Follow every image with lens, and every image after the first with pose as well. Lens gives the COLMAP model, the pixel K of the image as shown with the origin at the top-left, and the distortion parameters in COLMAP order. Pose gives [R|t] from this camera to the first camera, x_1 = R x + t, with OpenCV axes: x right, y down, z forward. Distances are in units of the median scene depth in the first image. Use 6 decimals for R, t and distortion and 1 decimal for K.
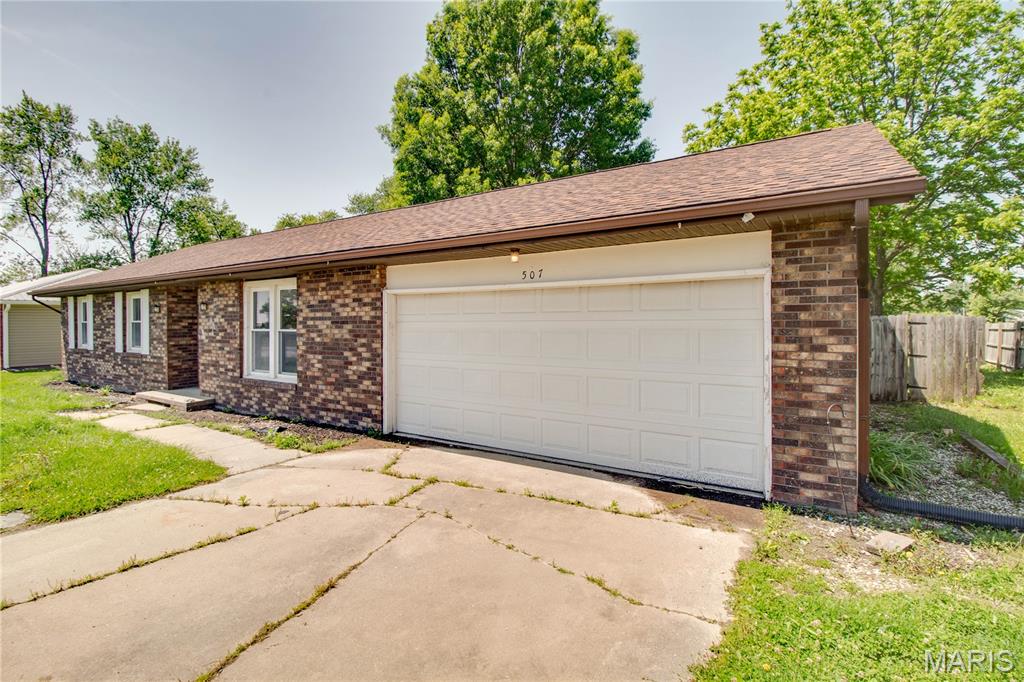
lens RADIAL K [[482.6, 0, 513.6], [0, 482.6, 329.4], [0, 0, 1]] dist [0.000433, -0.011575]
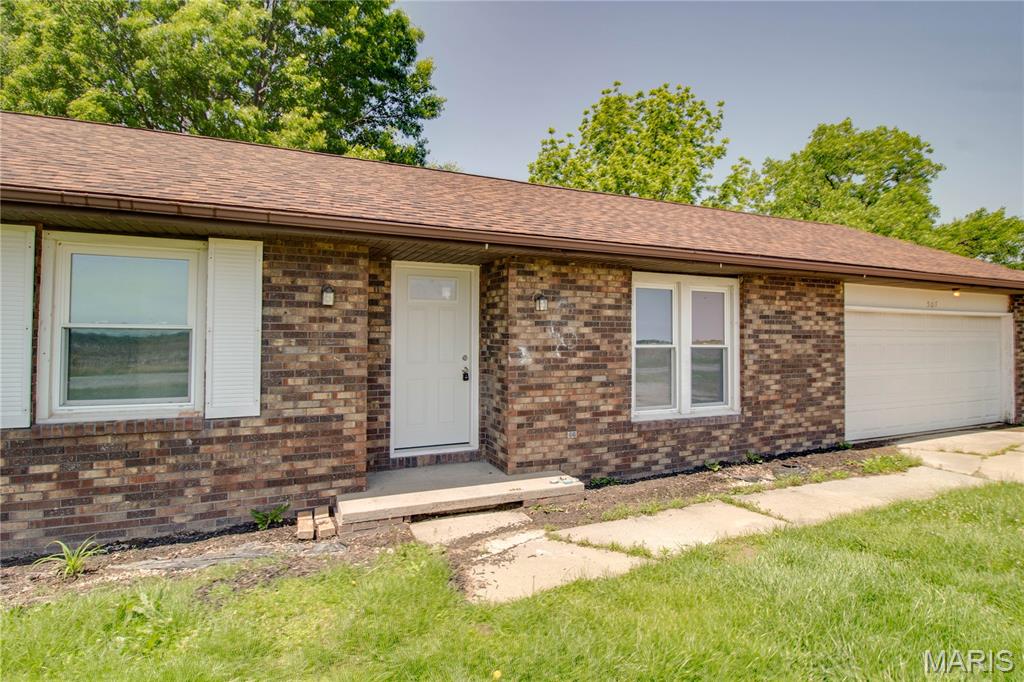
lens RADIAL K [[524.9, 0, 515.0], [0, 524.9, 326.5], [0, 0, 1]] dist [0.004179, -0.015550]
pose [[0.545596, 0.018412, 0.837846, -1.451502], [0.000957, 0.999744, -0.022593, -0.011363], [-0.838048, 0.013128, 0.545439, 0.889929]]
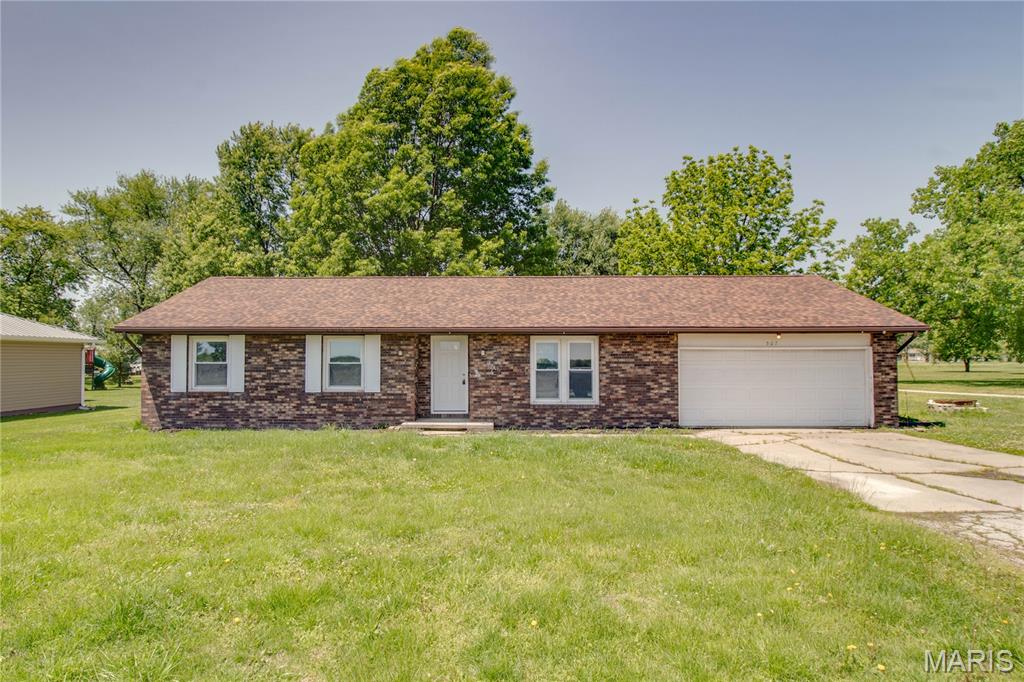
lens RADIAL K [[537.9, 0, 483.6], [0, 537.9, 345.9], [0, 0, 1]] dist [-0.004326, -0.001320]
pose [[0.856752, 0.013359, 0.515556, -1.760552], [0.004557, 0.999429, -0.033470, -0.020140], [-0.515709, 0.031025, 0.856202, -0.316980]]
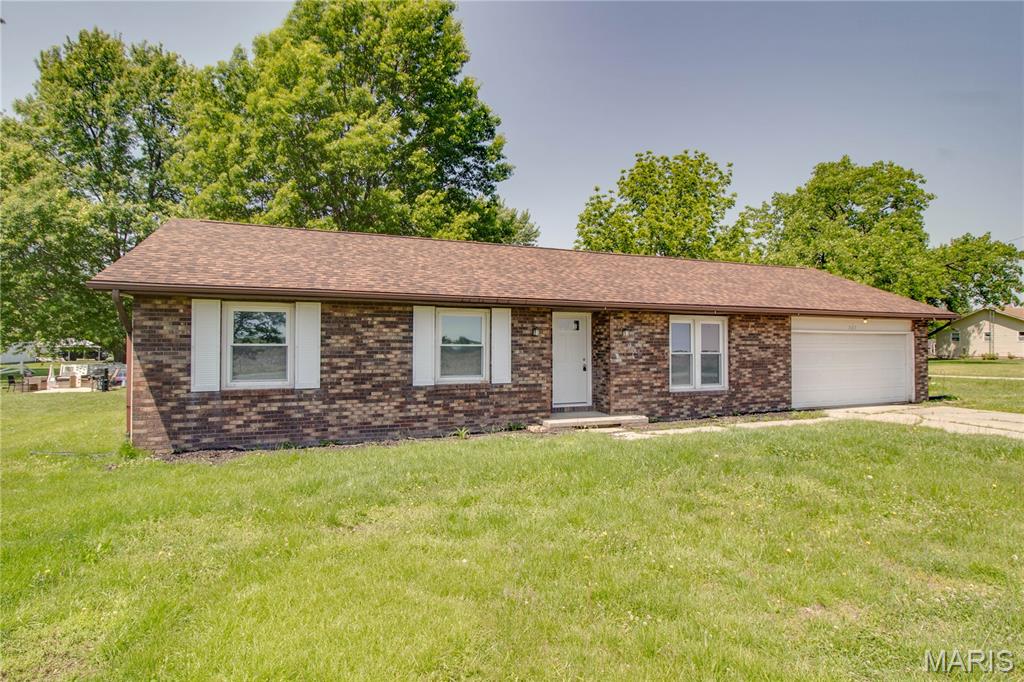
lens RADIAL K [[515.0, 0, 509.9], [0, 515.0, 339.0], [0, 0, 1]] dist [0.001301, -0.015503]
pose [[0.589519, 0.012537, 0.807657, -2.218184], [0.006052, 0.999783, -0.019936, -0.013859], [-0.807732, 0.016641, 0.589315, 0.652316]]
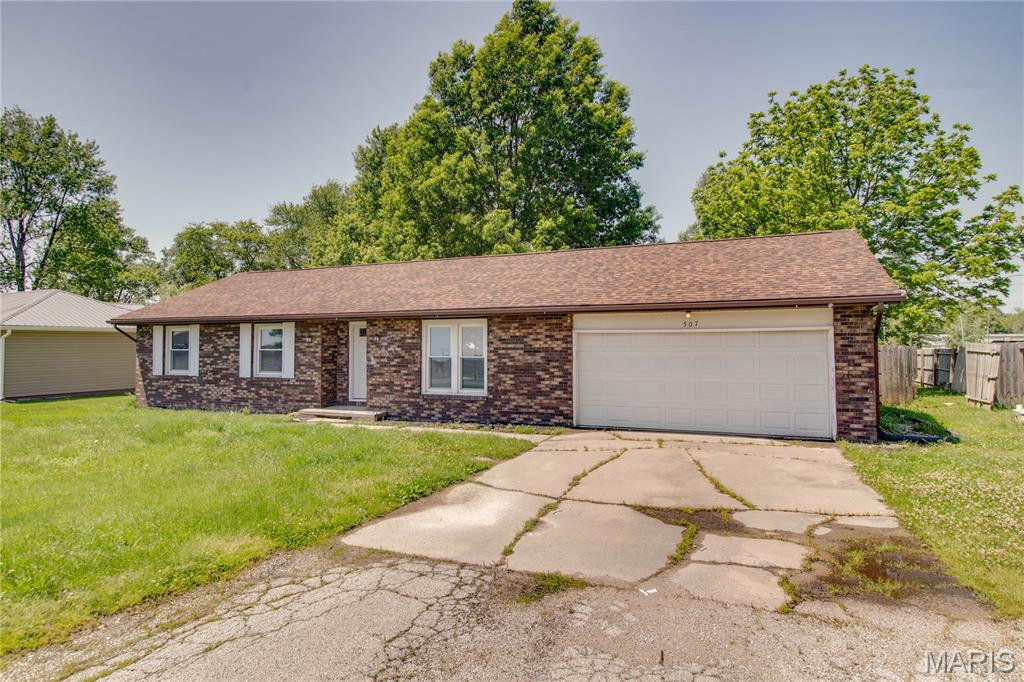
lens RADIAL K [[561.5, 0, 514.9], [0, 561.5, 330.1], [0, 0, 1]] dist [0.003979, -0.000287]
pose [[0.984445, 0.005009, 0.175620, -0.689324], [0.002634, 0.999060, -0.043260, -0.005614], [-0.175672, 0.043049, 0.983507, -0.631828]]
